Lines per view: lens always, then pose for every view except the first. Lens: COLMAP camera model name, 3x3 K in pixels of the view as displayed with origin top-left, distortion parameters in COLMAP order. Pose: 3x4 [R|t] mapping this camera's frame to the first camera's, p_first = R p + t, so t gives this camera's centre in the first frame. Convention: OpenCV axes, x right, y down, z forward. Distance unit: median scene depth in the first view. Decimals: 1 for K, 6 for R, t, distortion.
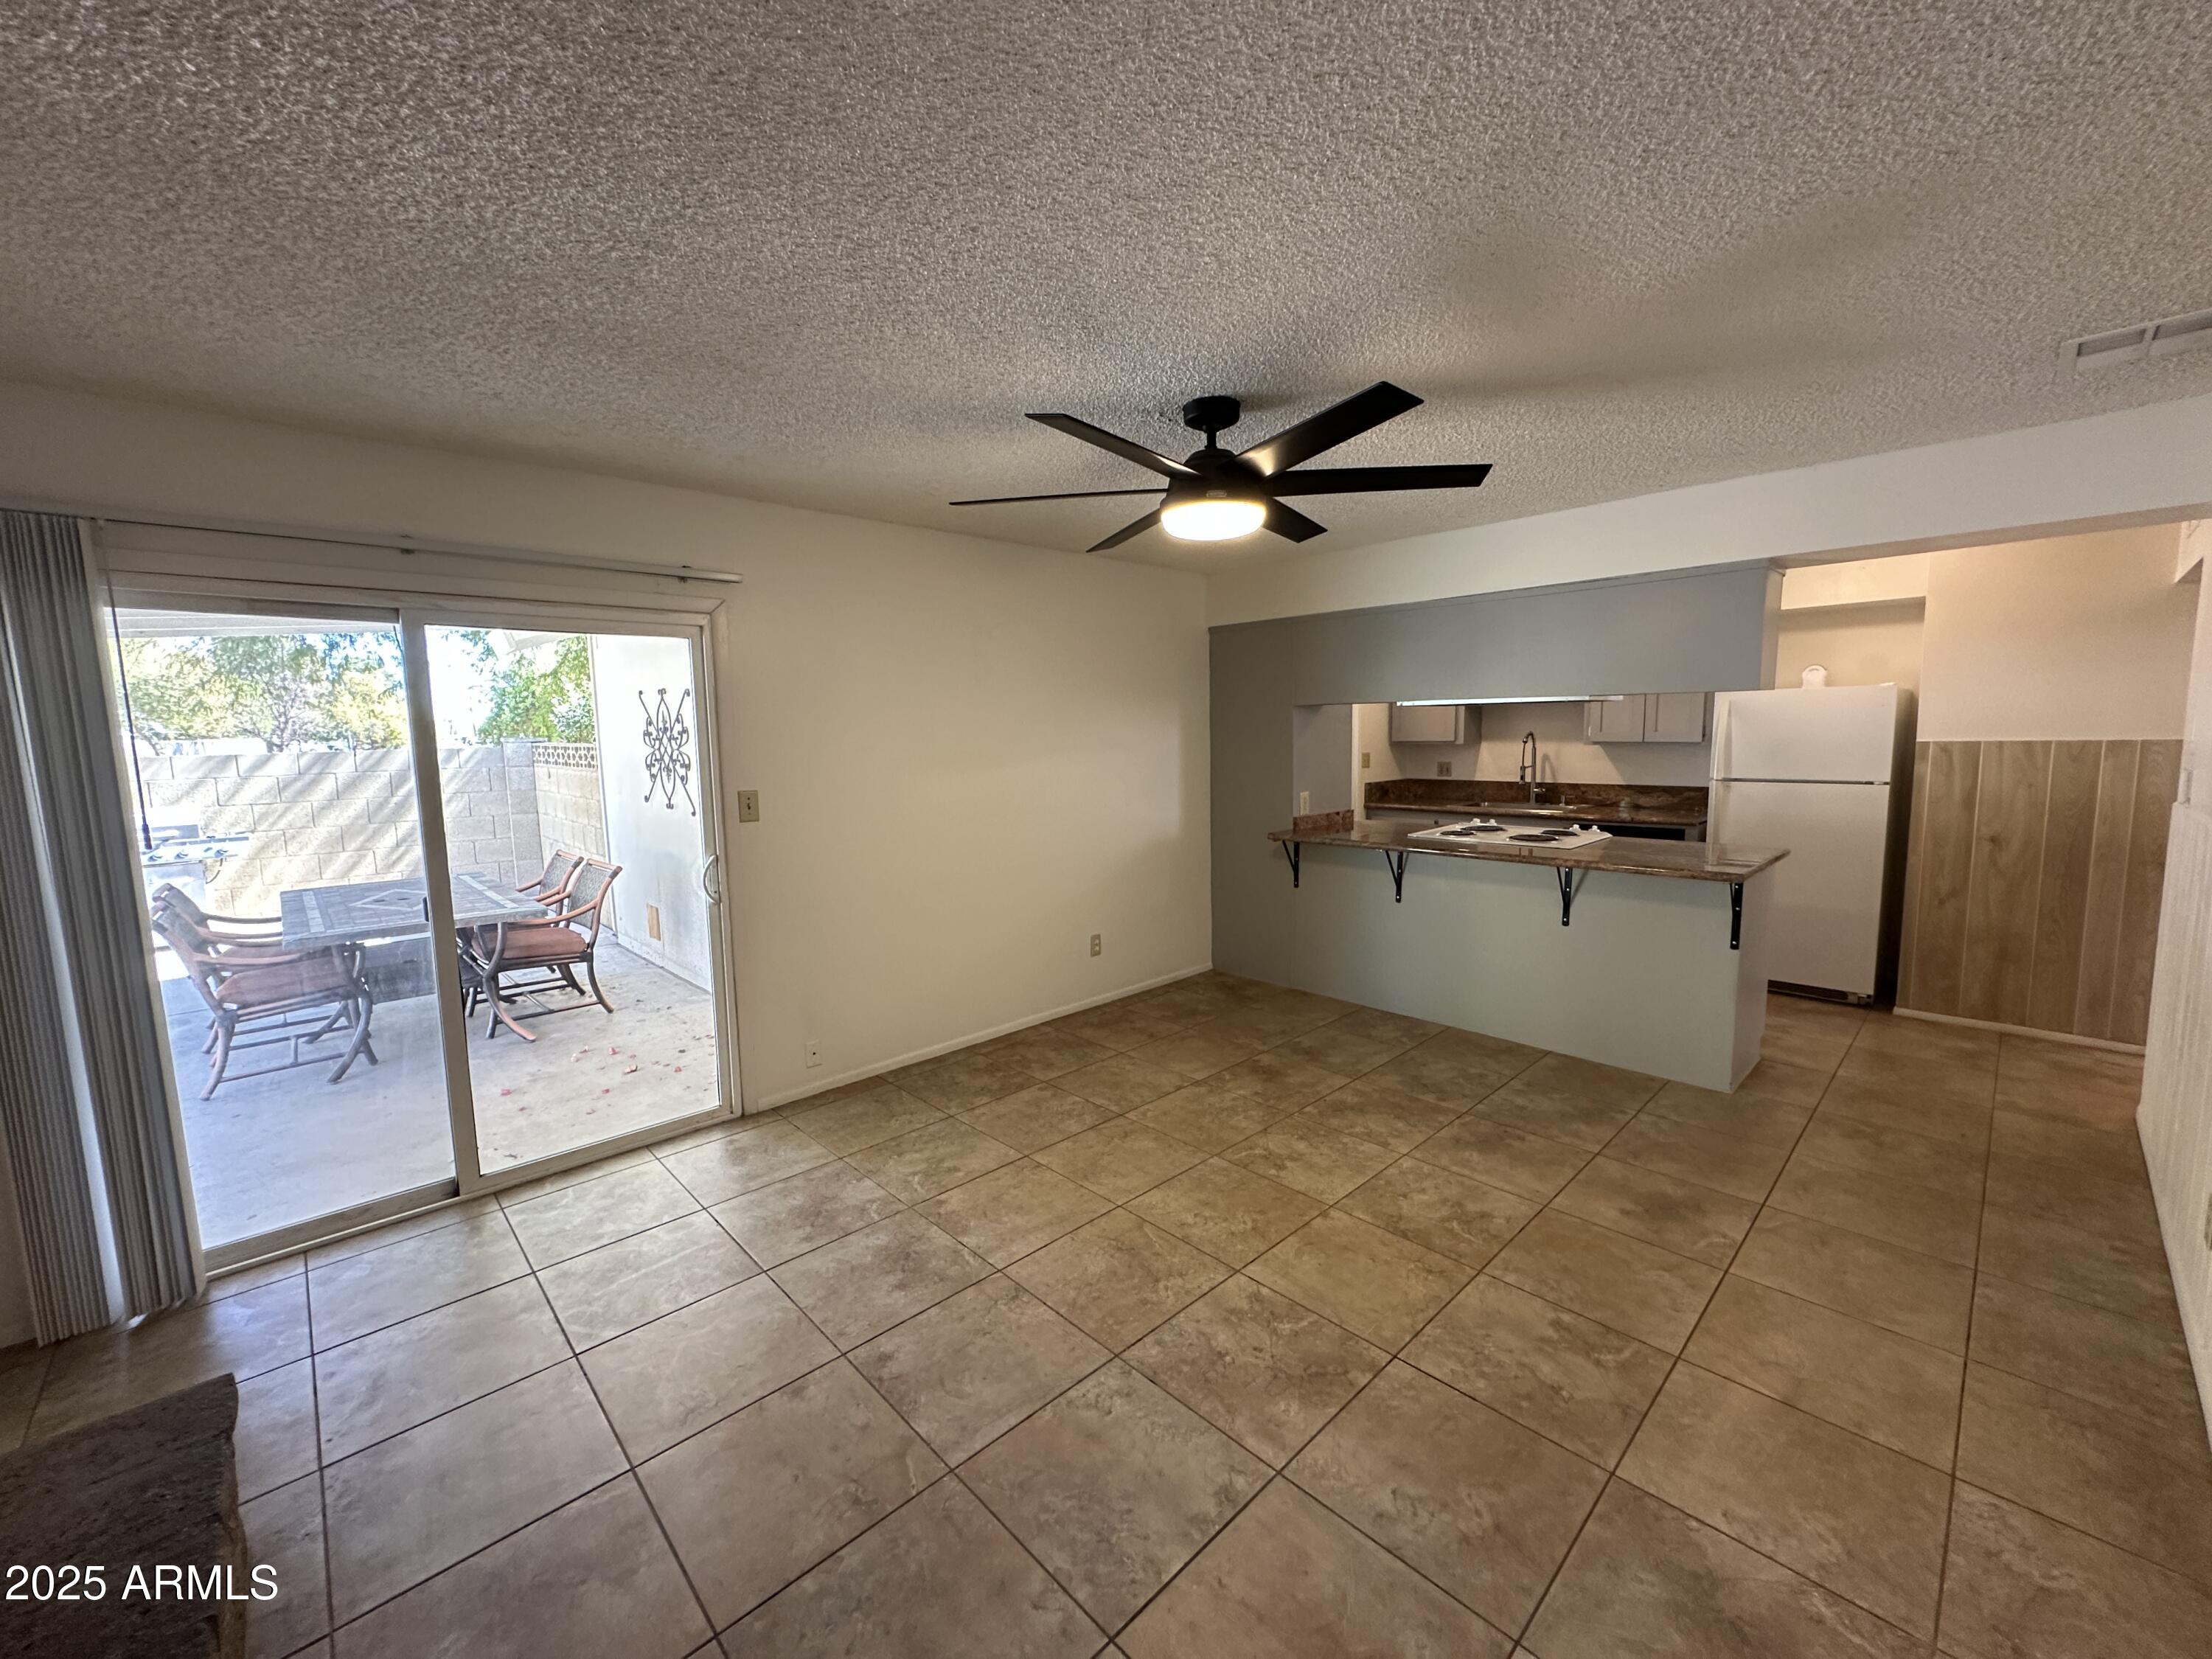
lens RADIAL K [[879.1, 0, 1107.1], [0, 879.1, 821.1], [0, 0, 1]] dist [-0.001454, 0.000735]
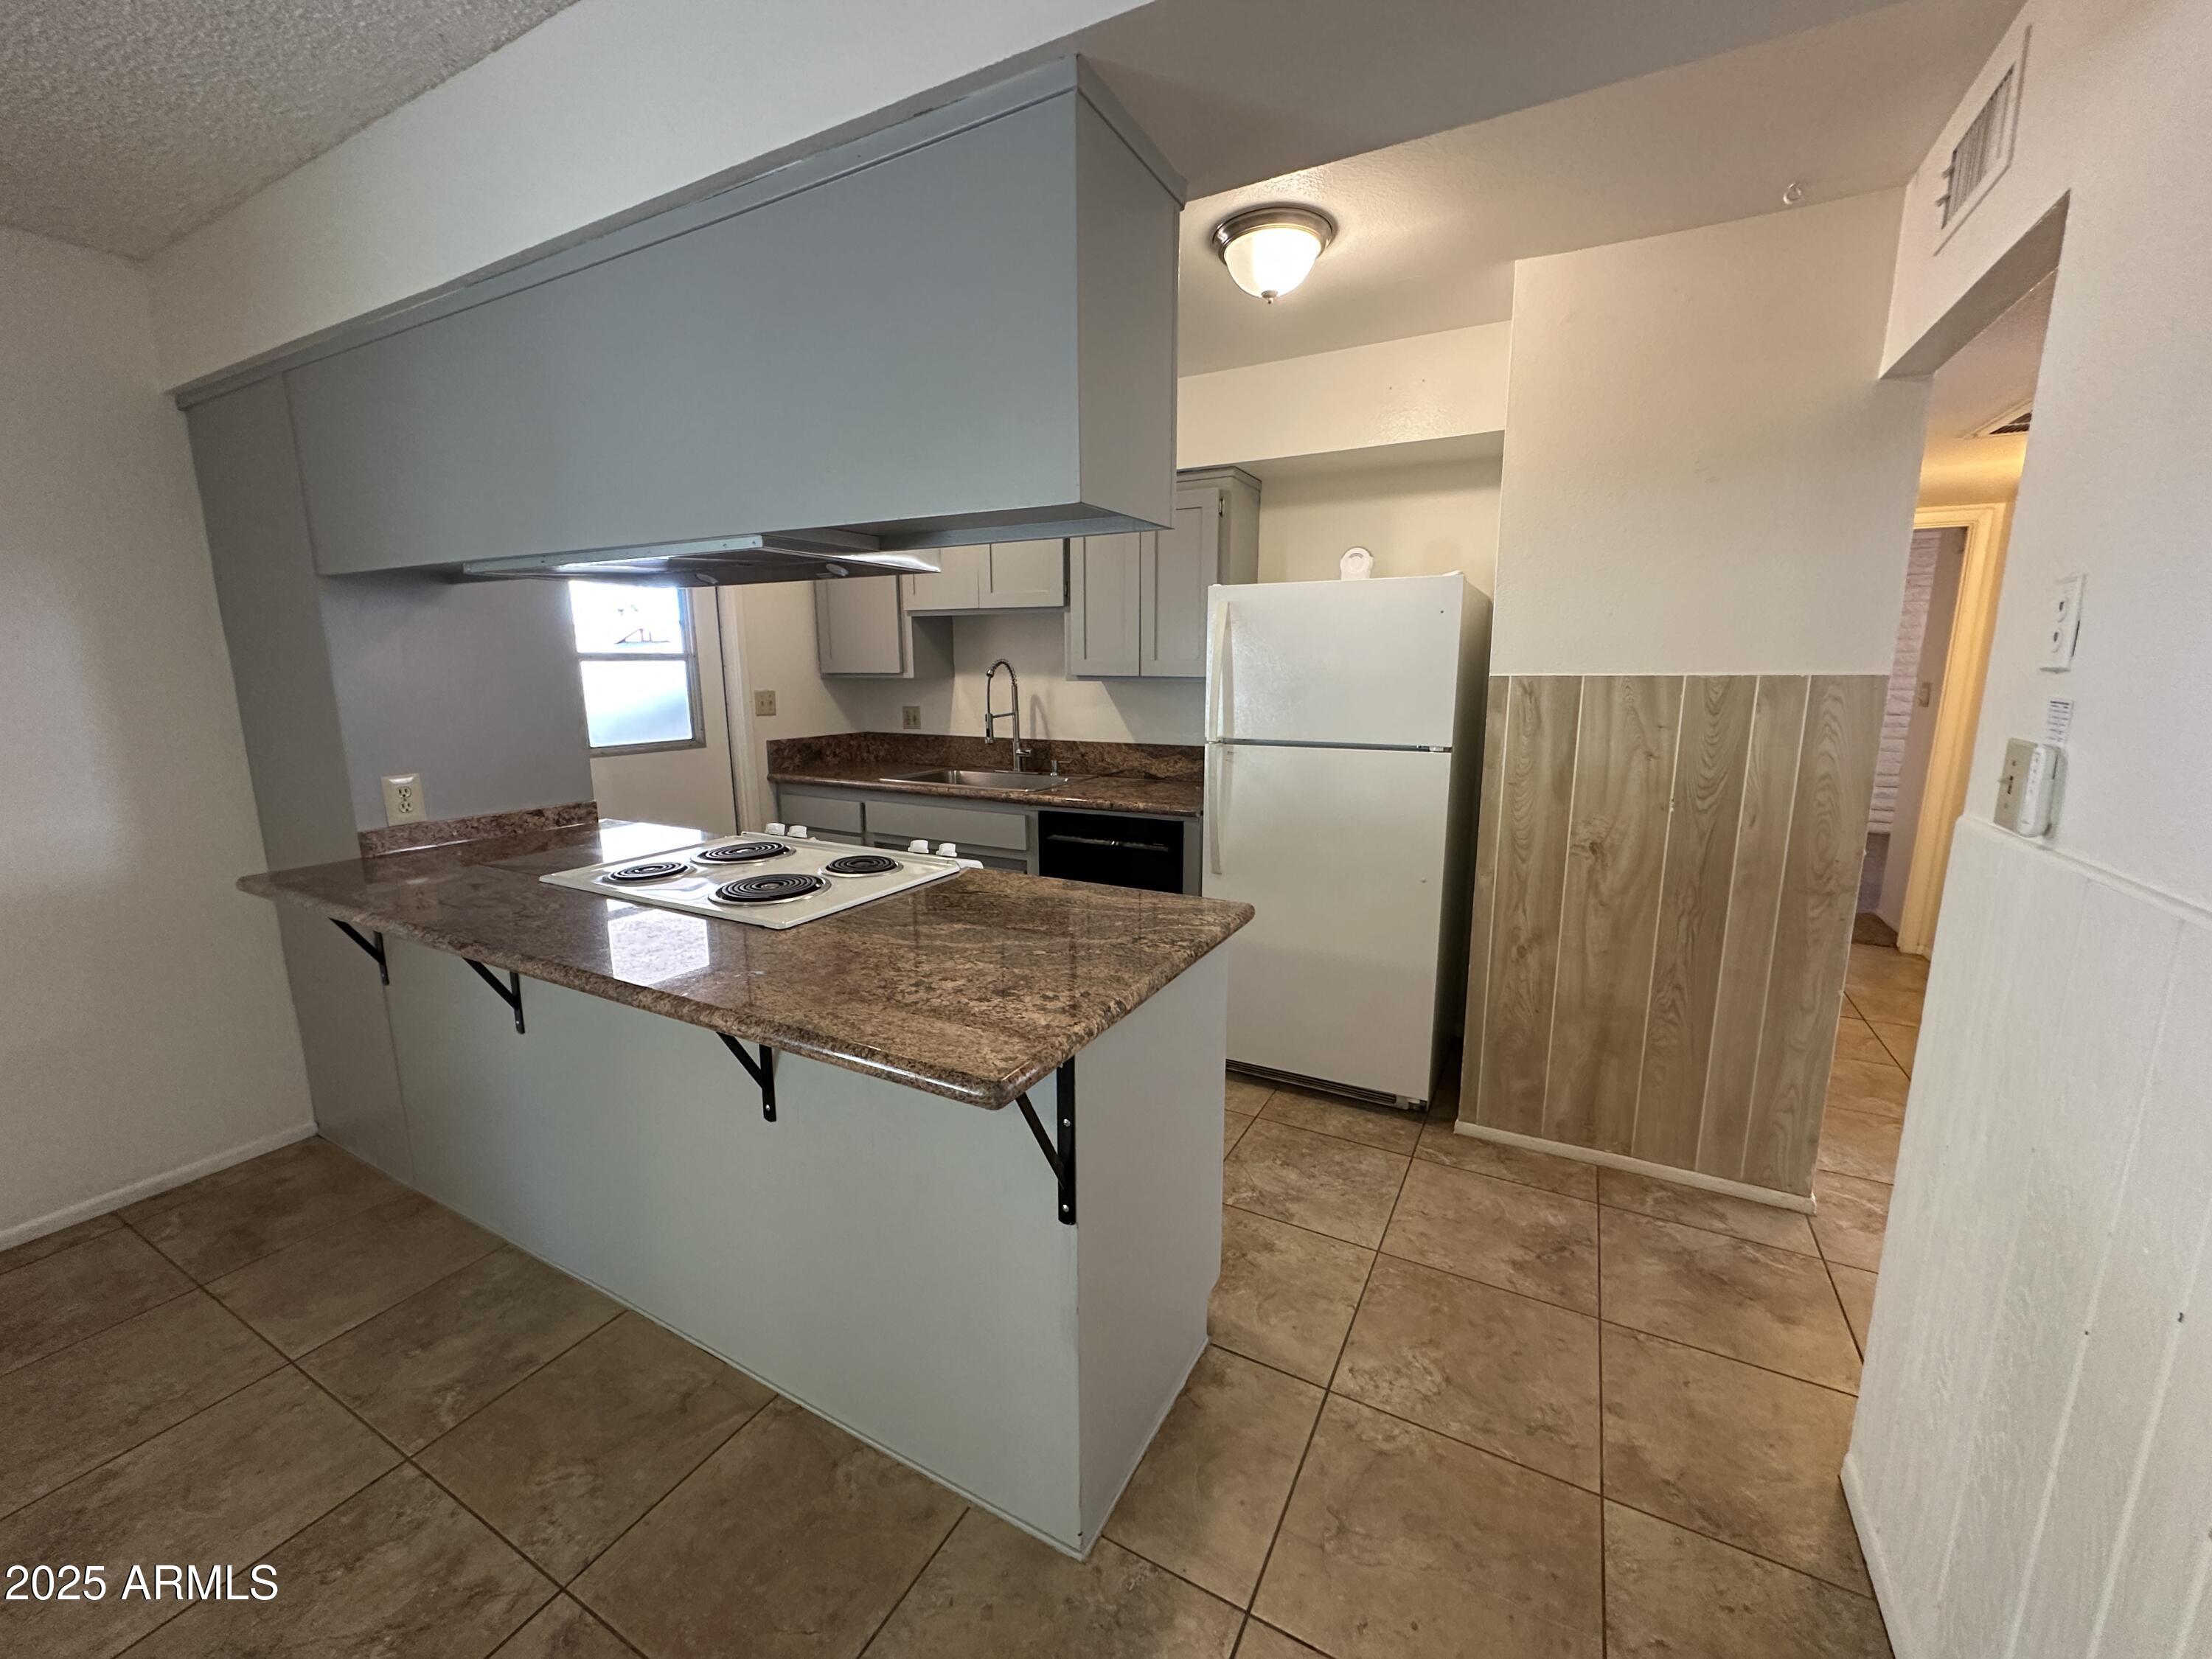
lens RADIAL K [[879.1, 0, 1101.4], [0, 879.1, 823.4], [0, 0, 1]] dist [-0.001454, 0.000735]
pose [[0.950464, -0.037488, 0.308566, 0.552913], [0.016082, 0.997302, 0.071628, -0.044478], [-0.310418, -0.063117, 0.948502, 0.586217]]
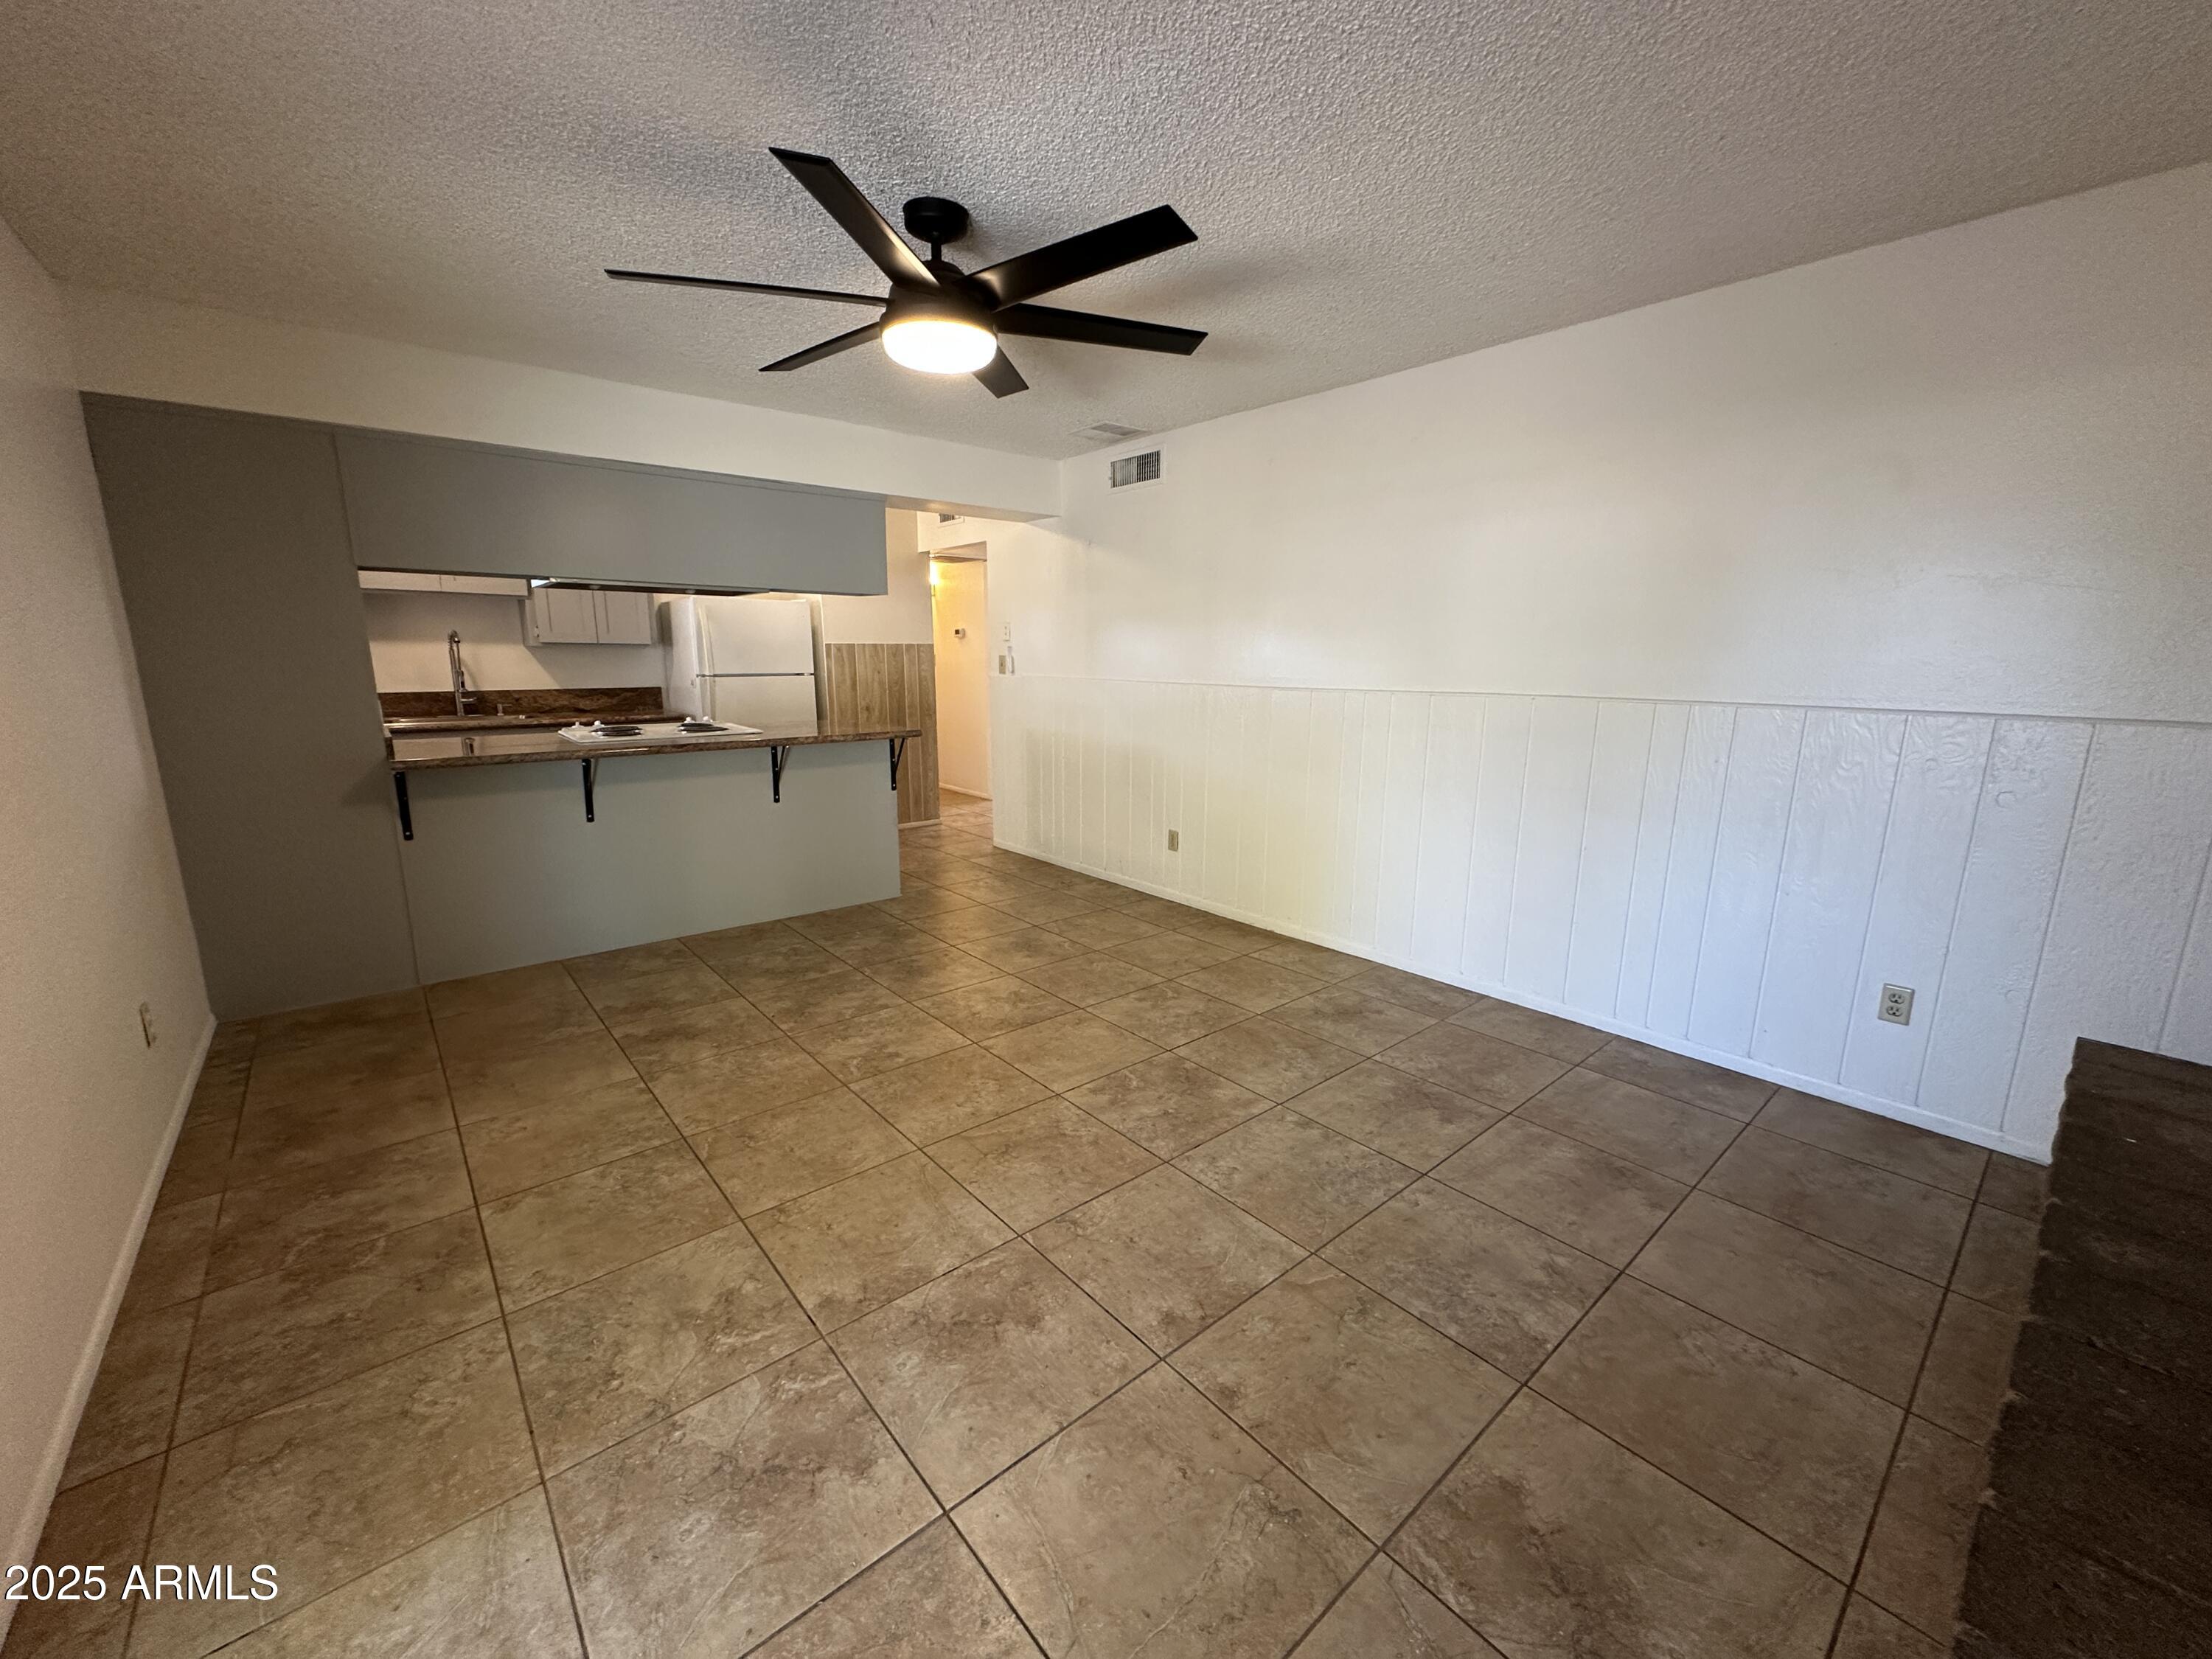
lens RADIAL K [[879.1, 0, 1100.5], [0, 879.1, 826.4], [0, 0, 1]] dist [-0.001454, 0.000735]
pose [[0.057540, -0.176439, 0.982628, -0.548420], [0.098822, 0.980432, 0.170258, 0.001668], [-0.993440, 0.087308, 0.073850, 0.530058]]
